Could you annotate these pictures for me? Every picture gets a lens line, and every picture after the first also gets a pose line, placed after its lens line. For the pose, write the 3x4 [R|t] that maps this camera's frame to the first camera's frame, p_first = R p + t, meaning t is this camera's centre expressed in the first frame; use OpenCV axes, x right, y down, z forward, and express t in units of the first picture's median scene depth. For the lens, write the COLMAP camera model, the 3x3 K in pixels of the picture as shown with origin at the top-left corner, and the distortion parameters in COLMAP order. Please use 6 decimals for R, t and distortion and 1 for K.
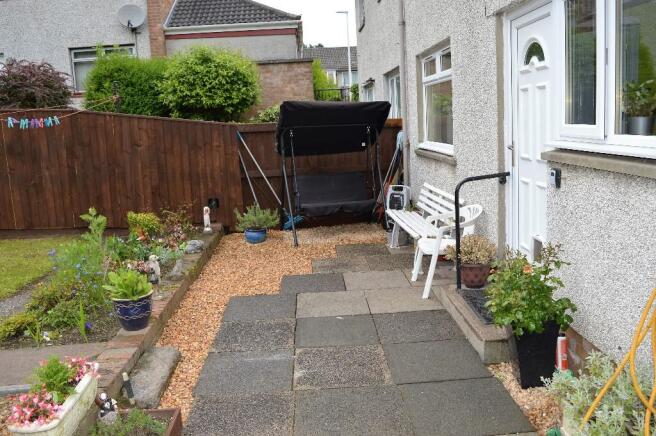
lens RADIAL K [[559.7, 0, 328.0], [0, 559.7, 218.0], [0, 0, 1]] dist [-0.082296, -0.000446]
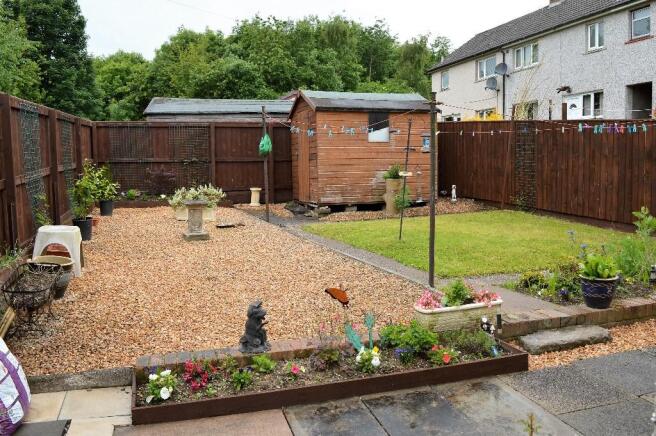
lens RADIAL K [[559.7, 0, 328.0], [0, 559.7, 218.0], [0, 0, 1]] dist [-0.082296, -0.000446]
pose [[0.230907, 0.151365, -0.961130, 0.633718], [-0.160199, 0.980258, 0.115891, -0.028687], [0.959697, 0.127212, 0.250597, 0.154247]]
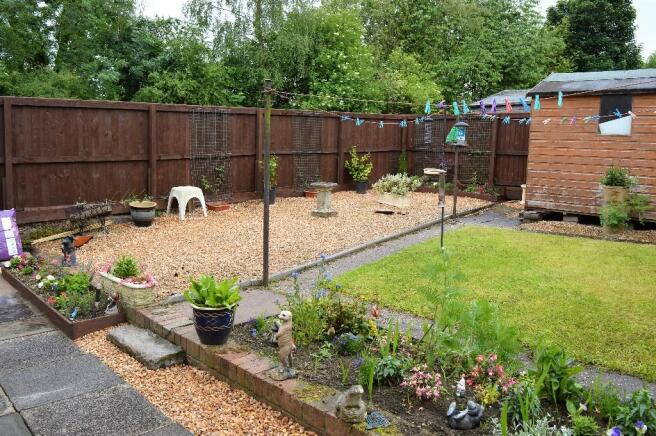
lens RADIAL K [[546.2, 0, 328.0], [0, 546.2, 218.0], [0, 0, 1]] dist [-0.128832, -0.000719]
pose [[-0.776245, 0.122210, -0.618473, 0.043963], [-0.078391, 0.954706, 0.287038, -0.286404], [0.625539, 0.271294, -0.731506, 1.805421]]
